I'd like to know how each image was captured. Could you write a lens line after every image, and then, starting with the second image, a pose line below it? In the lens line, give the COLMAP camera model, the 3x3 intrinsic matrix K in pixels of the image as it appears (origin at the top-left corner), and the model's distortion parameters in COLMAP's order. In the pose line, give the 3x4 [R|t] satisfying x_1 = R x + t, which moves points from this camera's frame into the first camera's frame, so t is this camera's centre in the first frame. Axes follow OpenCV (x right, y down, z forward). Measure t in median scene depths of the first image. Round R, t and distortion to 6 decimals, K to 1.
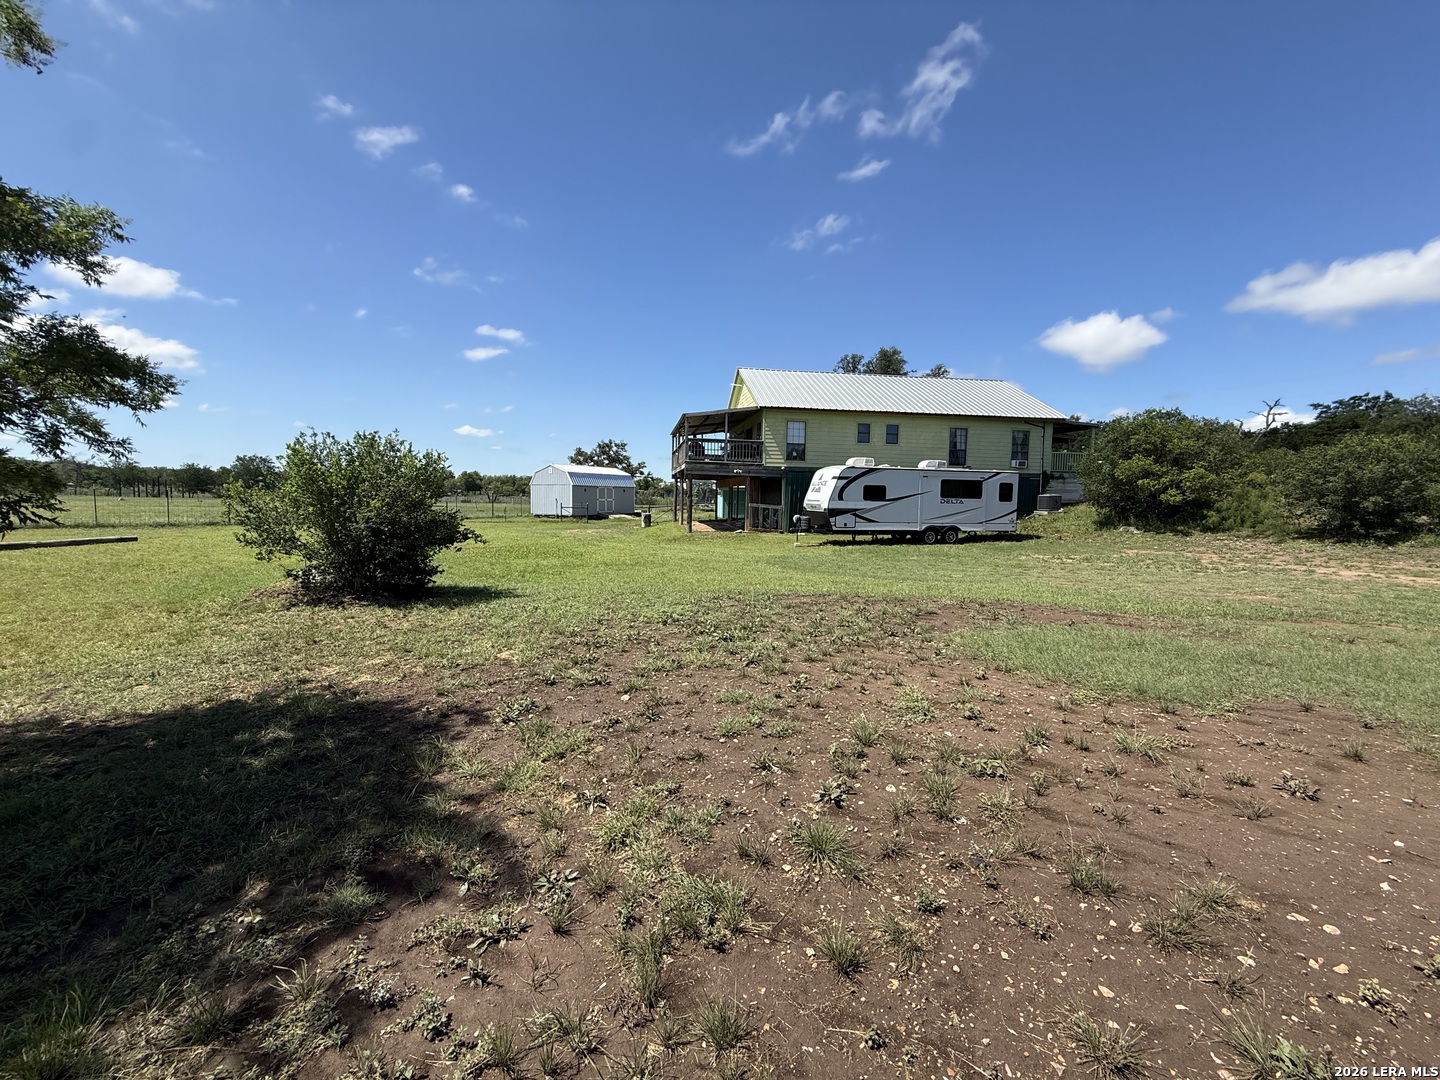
lens RADIAL K [[573.5, 0, 717.7], [0, 573.5, 542.5], [0, 0, 1]] dist [-0.003657, 0.001331]
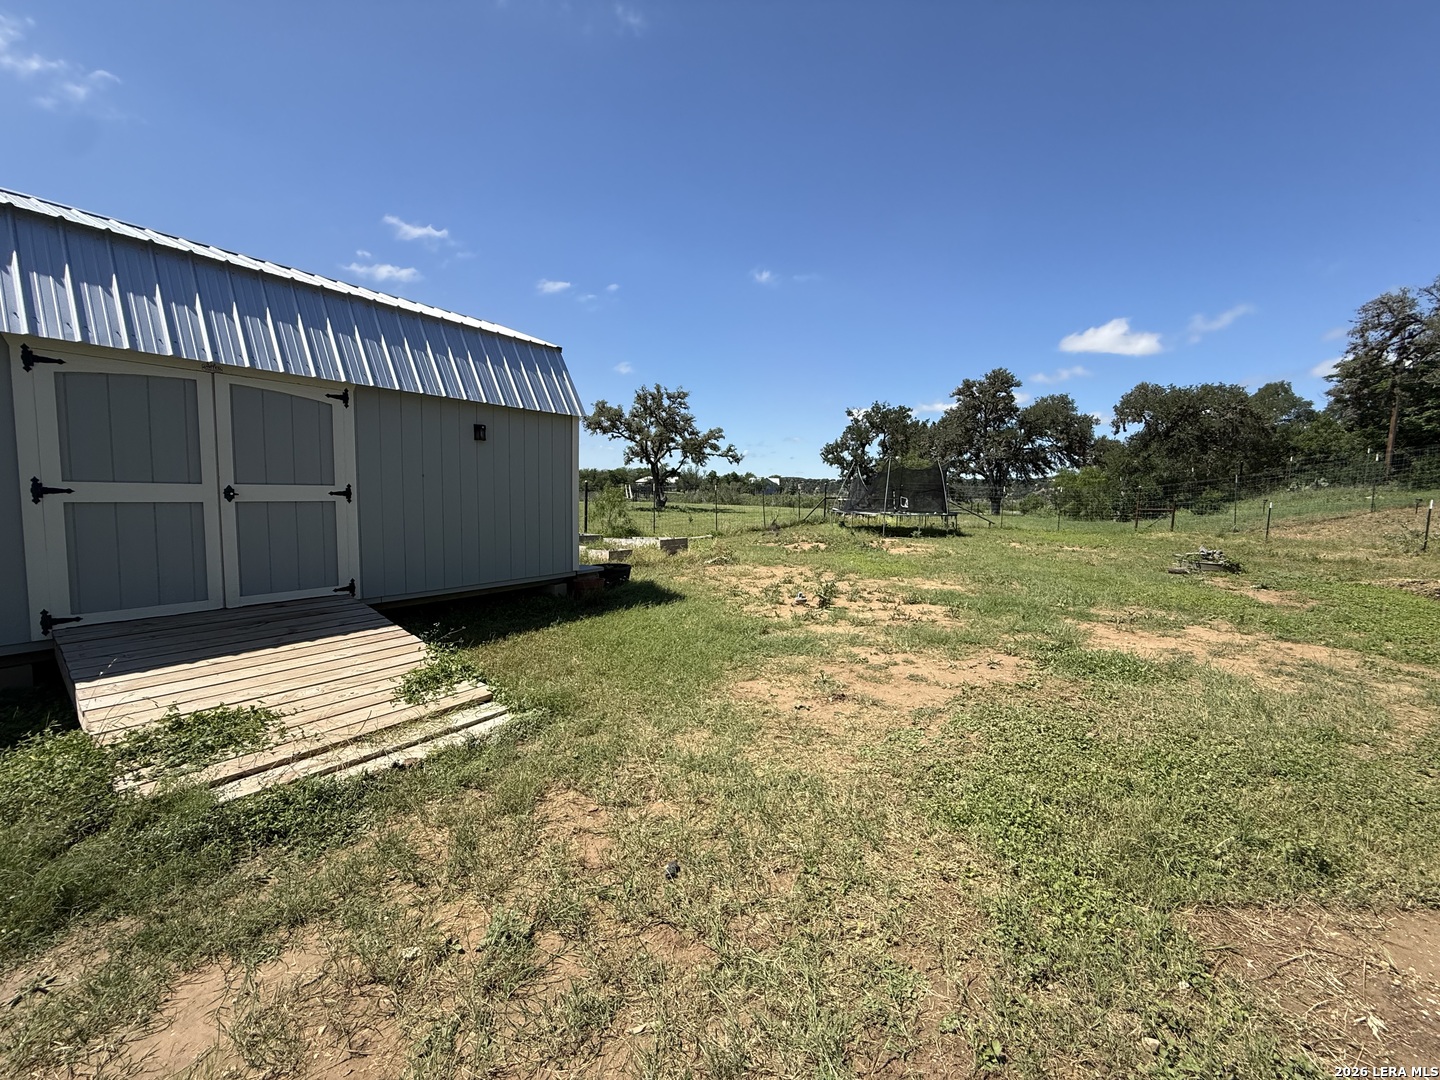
lens RADIAL K [[573.5, 0, 716.2], [0, 573.5, 537.6], [0, 0, 1]] dist [-0.003657, 0.001331]
pose [[0.987290, 0.023303, -0.157214, -0.045298], [-0.024077, 0.999706, -0.003023, -0.035852], [0.157097, 0.006770, 0.987560, 0.478087]]
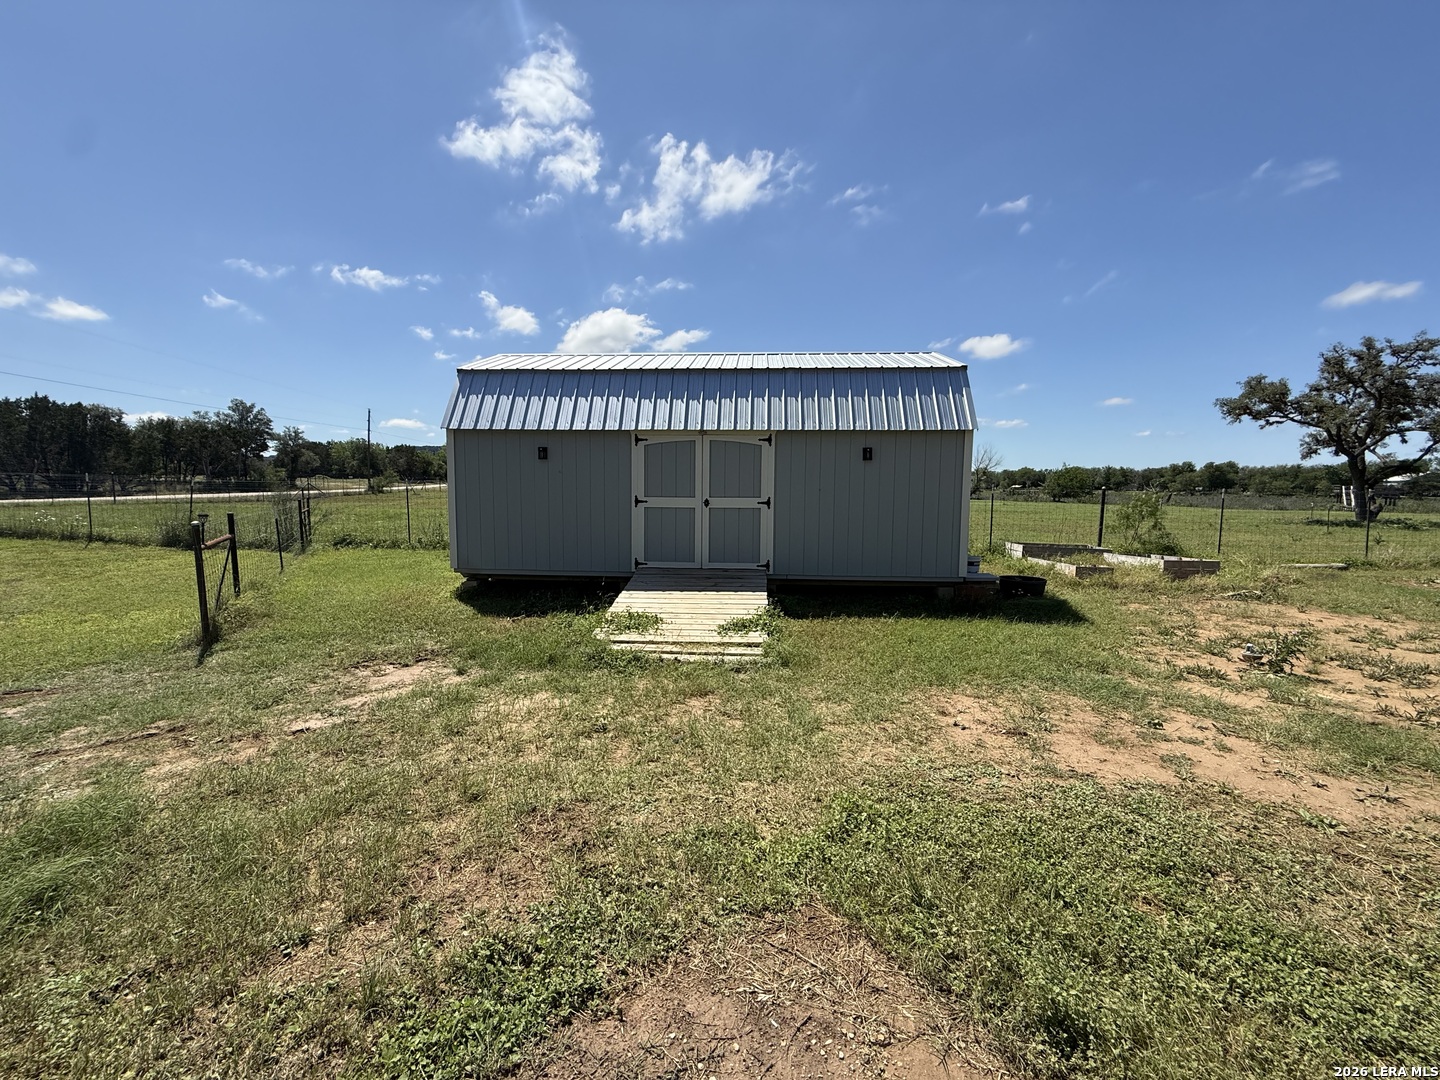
lens RADIAL K [[573.5, 0, 717.6], [0, 573.5, 535.4], [0, 0, 1]] dist [-0.003657, 0.001331]
pose [[0.392942, 0.071395, -0.916787, -0.009719], [-0.080862, 0.995802, 0.042891, -0.038052], [0.916001, 0.057280, 0.397066, 0.489185]]
